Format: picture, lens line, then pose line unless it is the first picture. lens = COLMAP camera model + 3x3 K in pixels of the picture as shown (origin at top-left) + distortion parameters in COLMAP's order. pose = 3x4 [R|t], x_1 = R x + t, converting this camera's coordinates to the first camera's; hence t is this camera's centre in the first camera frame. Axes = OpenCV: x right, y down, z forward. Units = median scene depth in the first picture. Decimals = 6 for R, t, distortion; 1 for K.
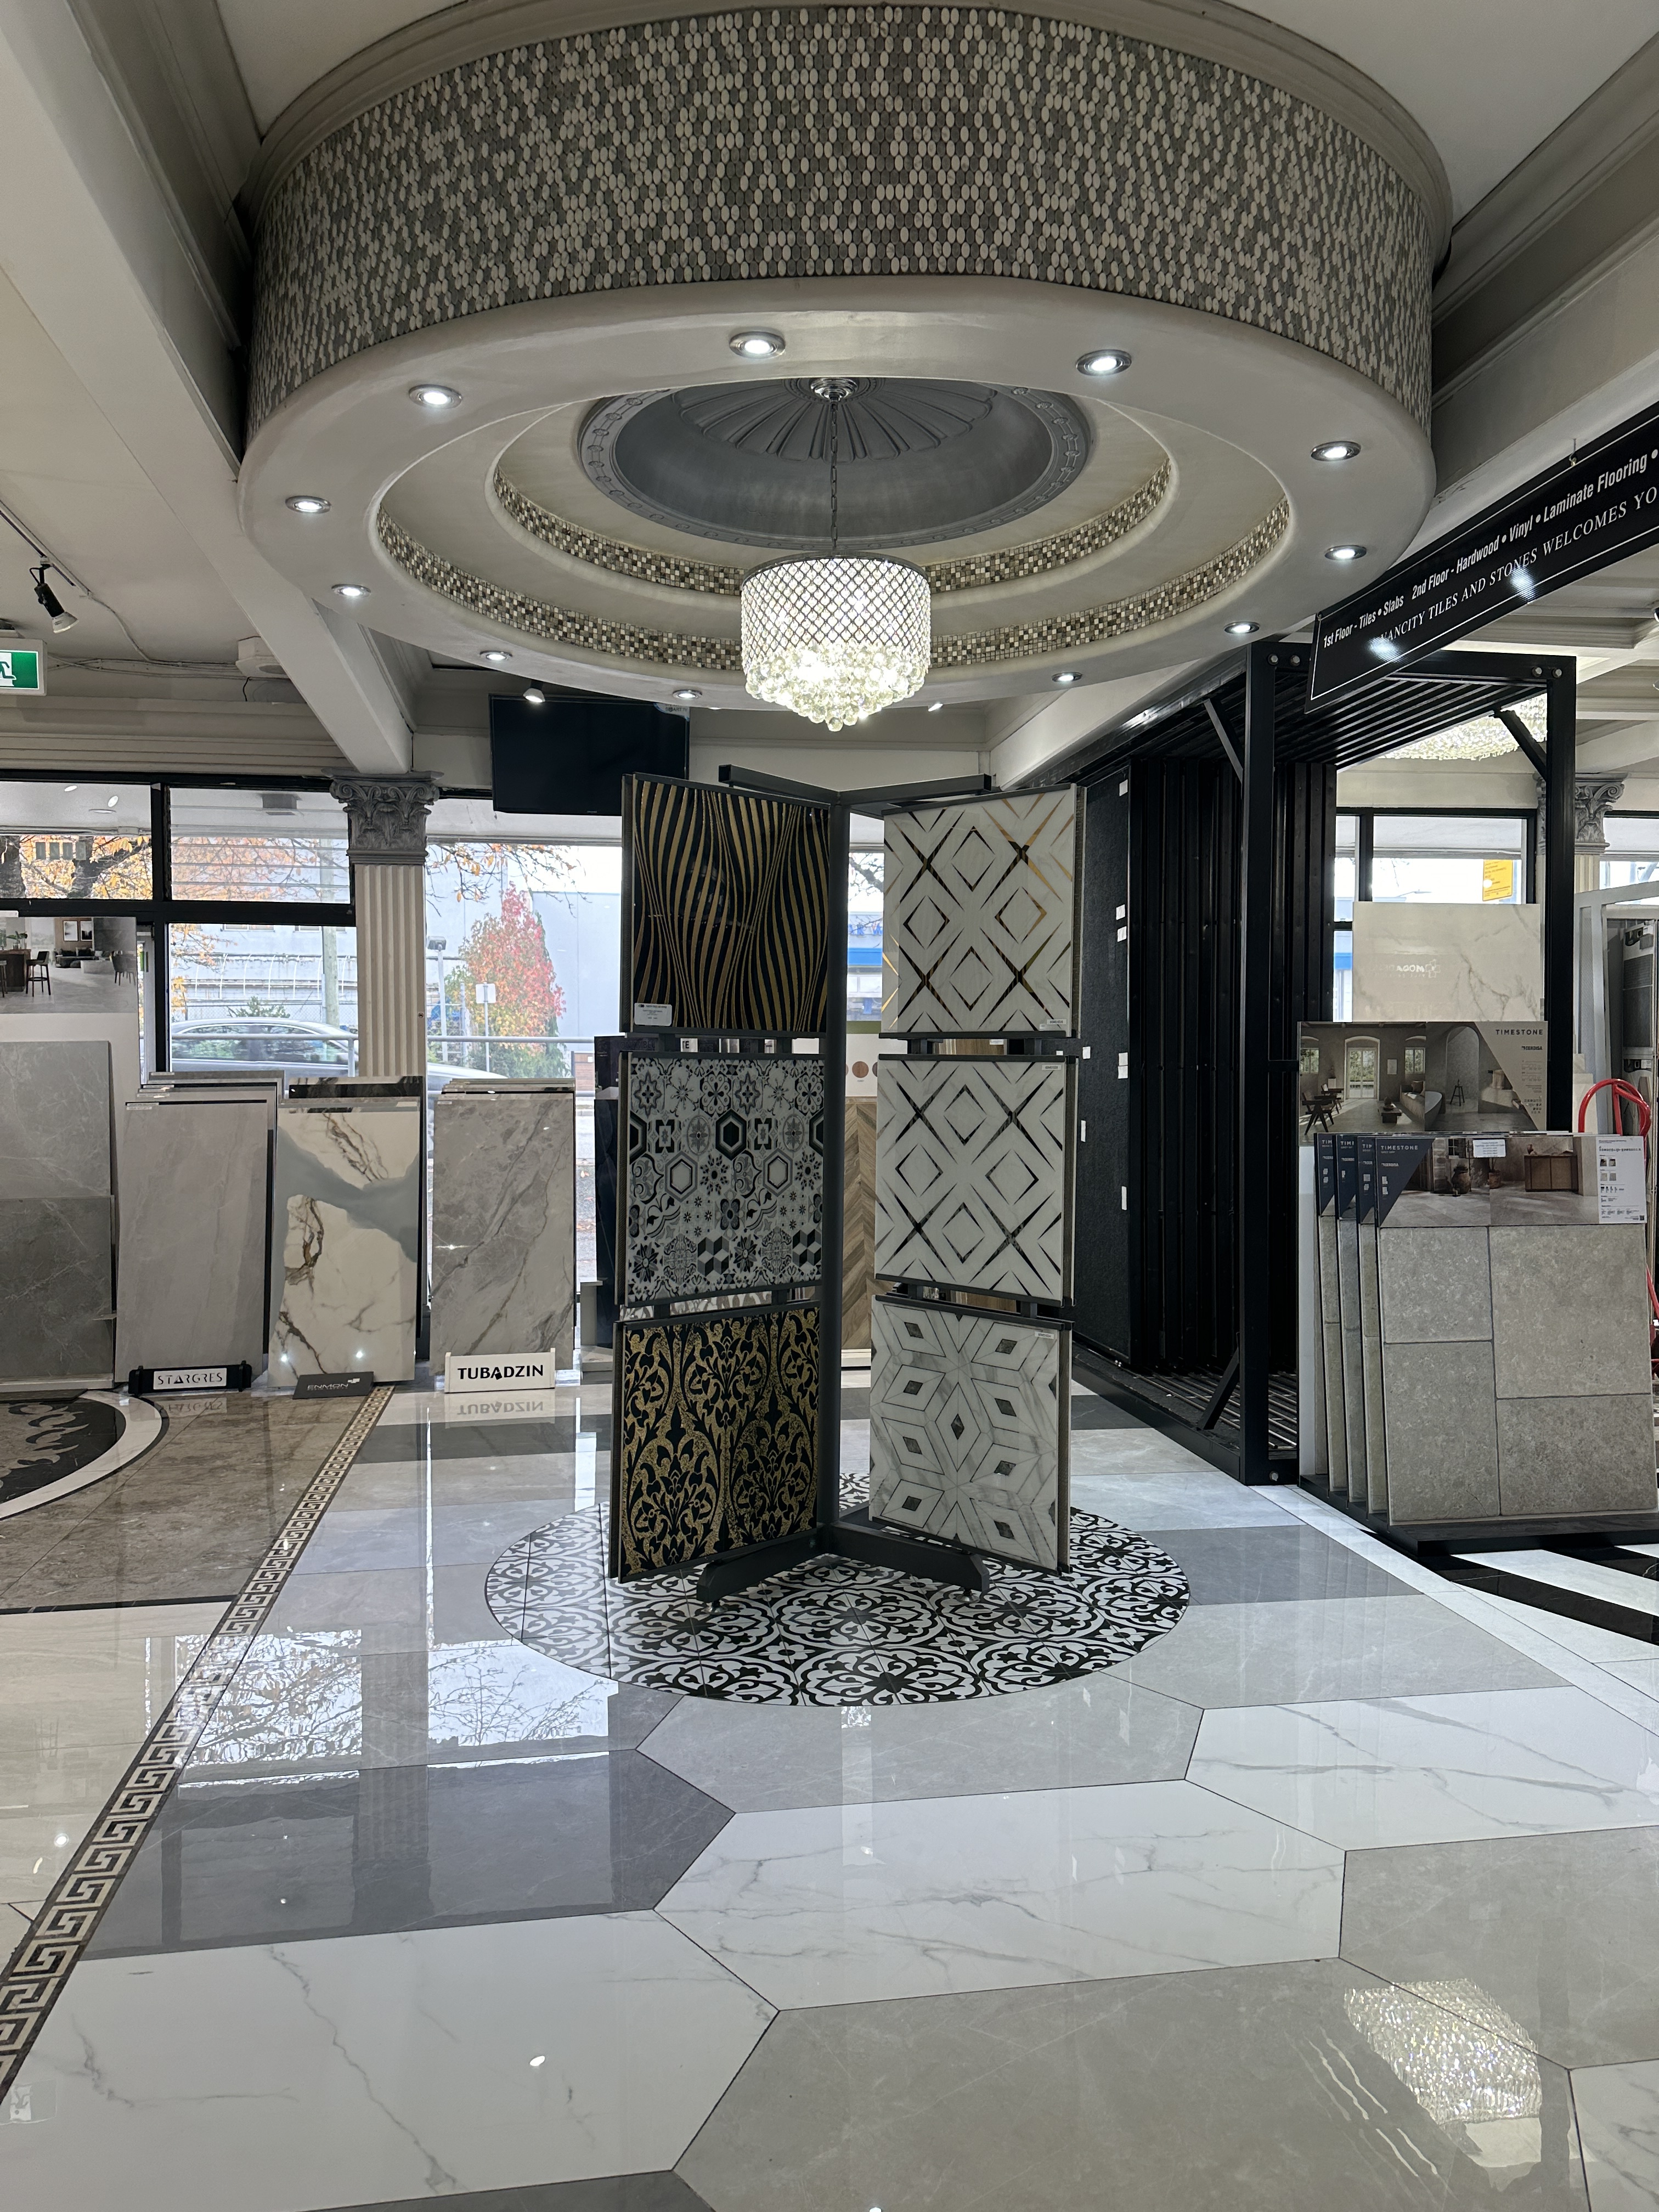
lens RADIAL K [[1545.1, 0, 826.8], [0, 1545.1, 1104.1], [0, 0, 1]] dist [0.057628, -0.063912]
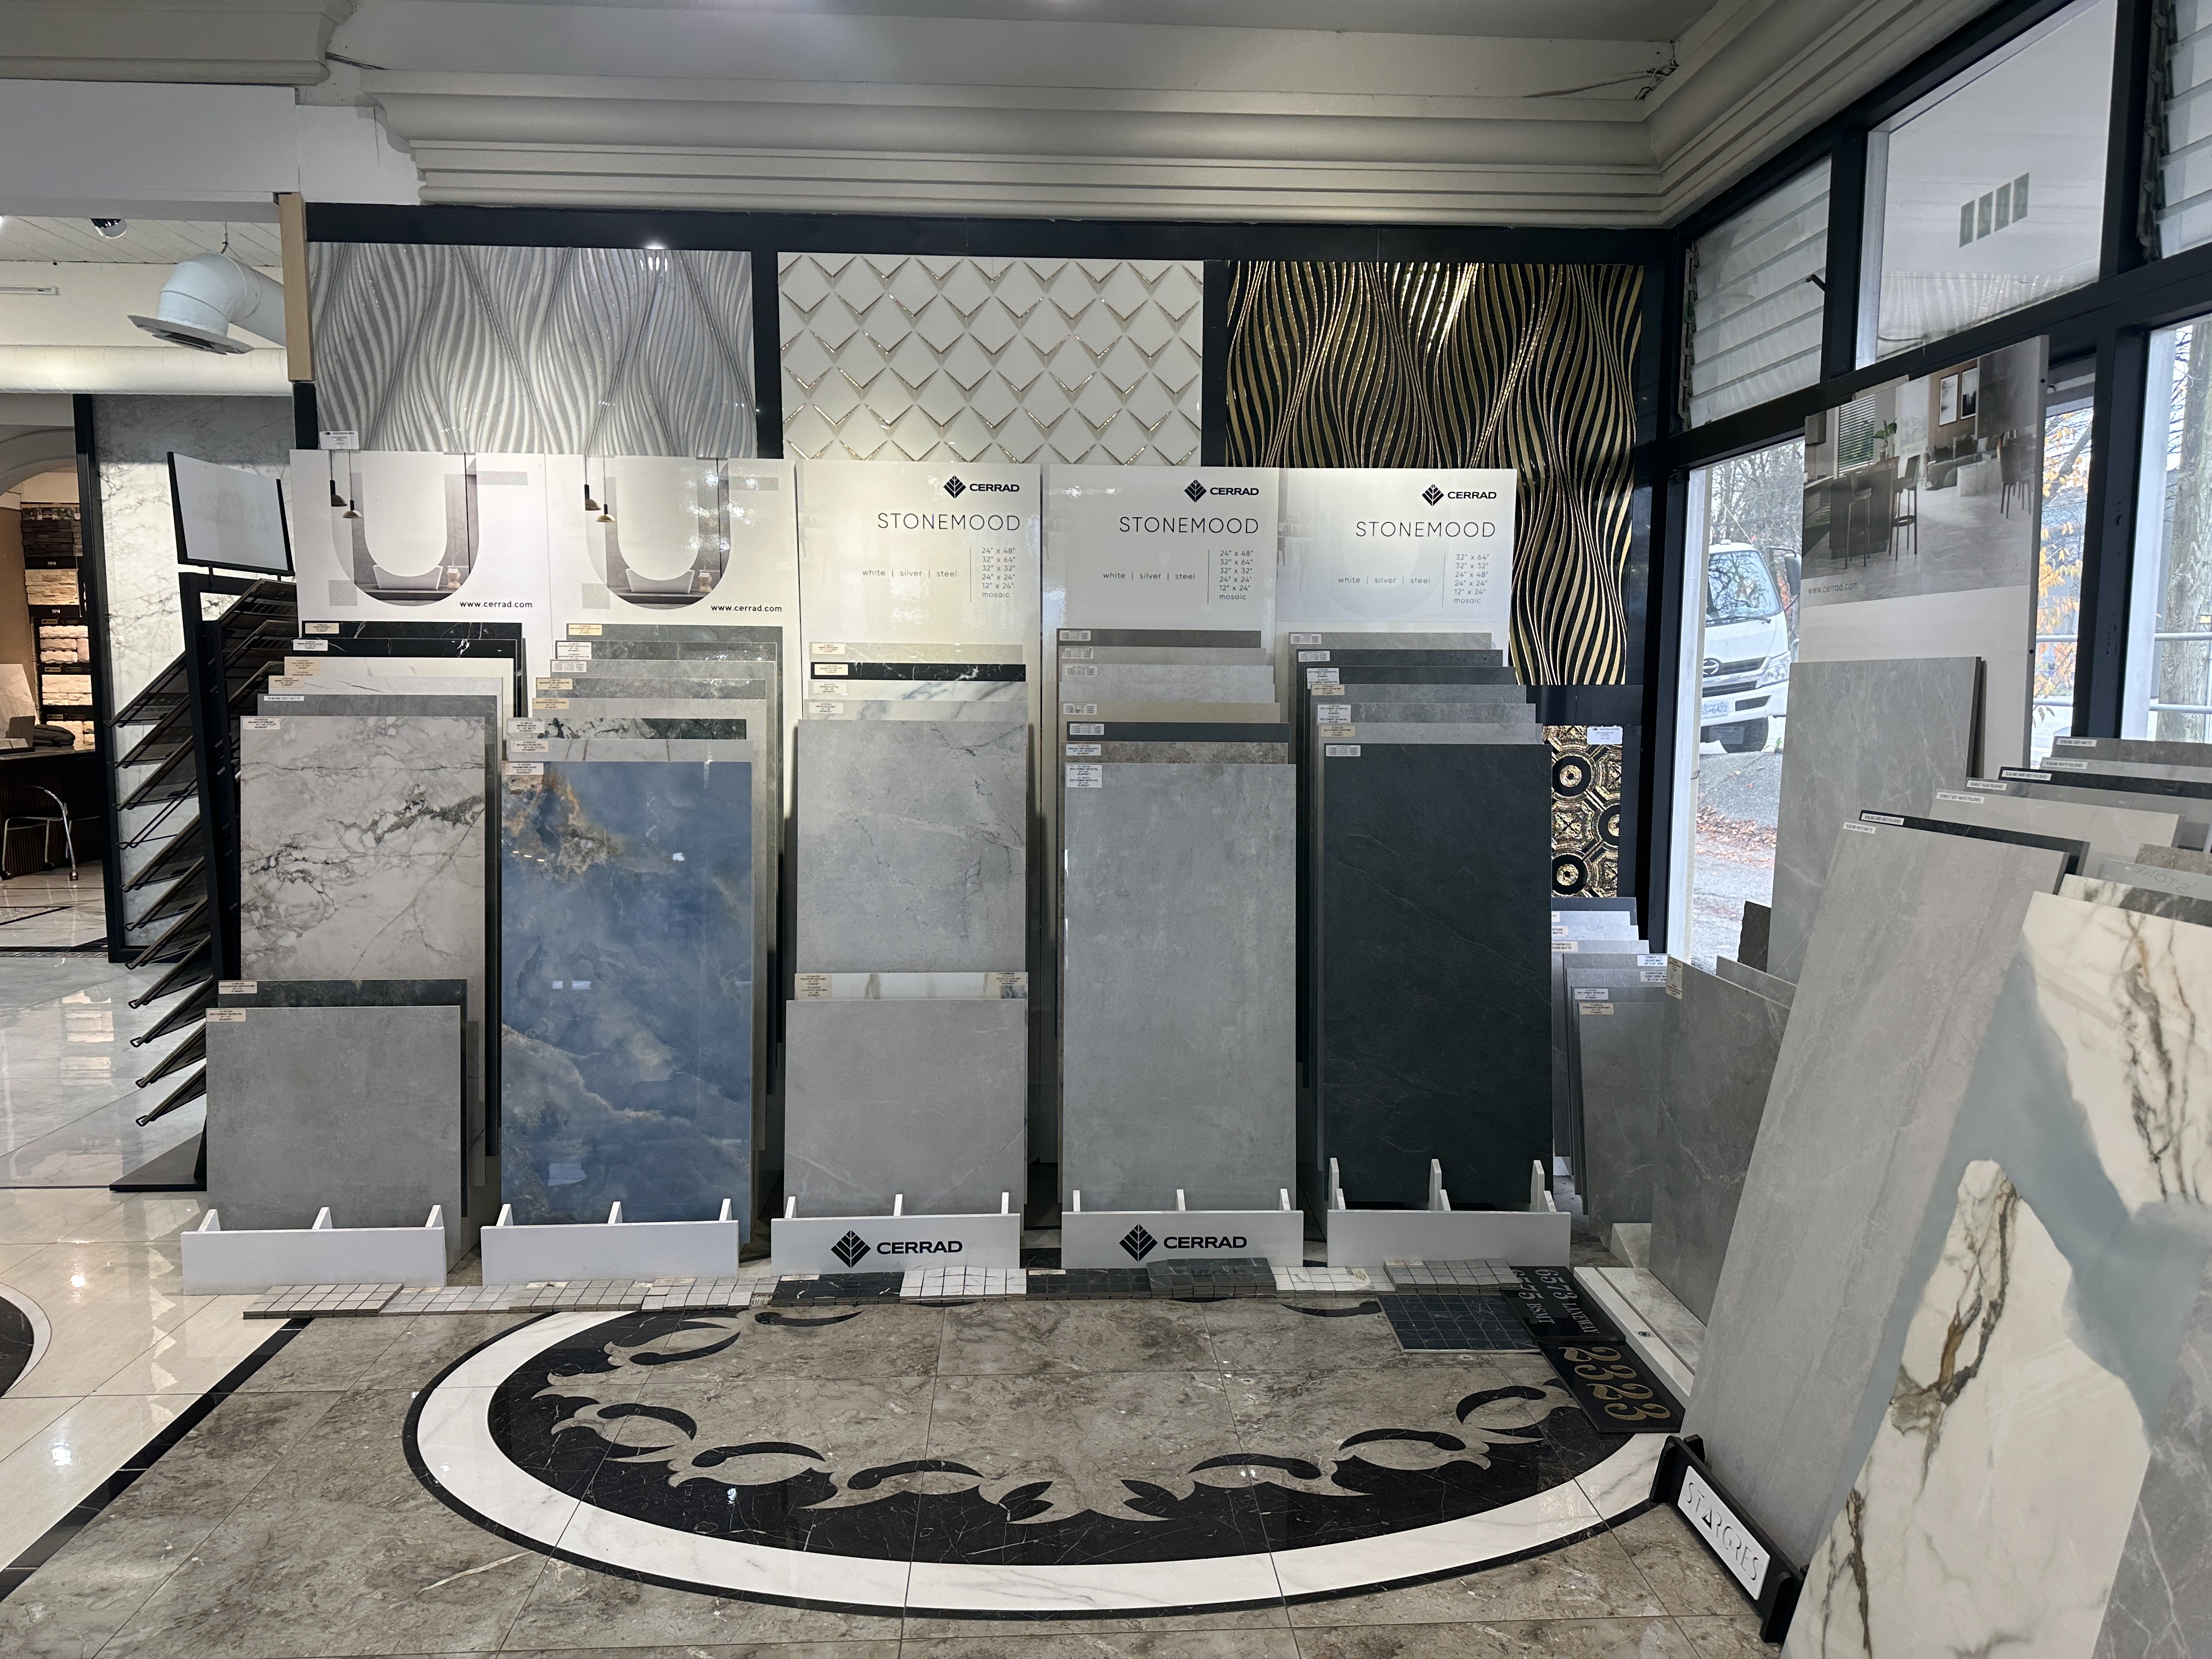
lens RADIAL K [[1545.1, 0, 1105.9], [0, 1545.1, 833.0], [0, 0, 1]] dist [0.057628, -0.063912]
pose [[-0.102201, 0.108019, -0.988882, -0.021857], [-0.025496, 0.993476, 0.111156, -0.034431], [0.994437, 0.036573, -0.098781, 0.817705]]
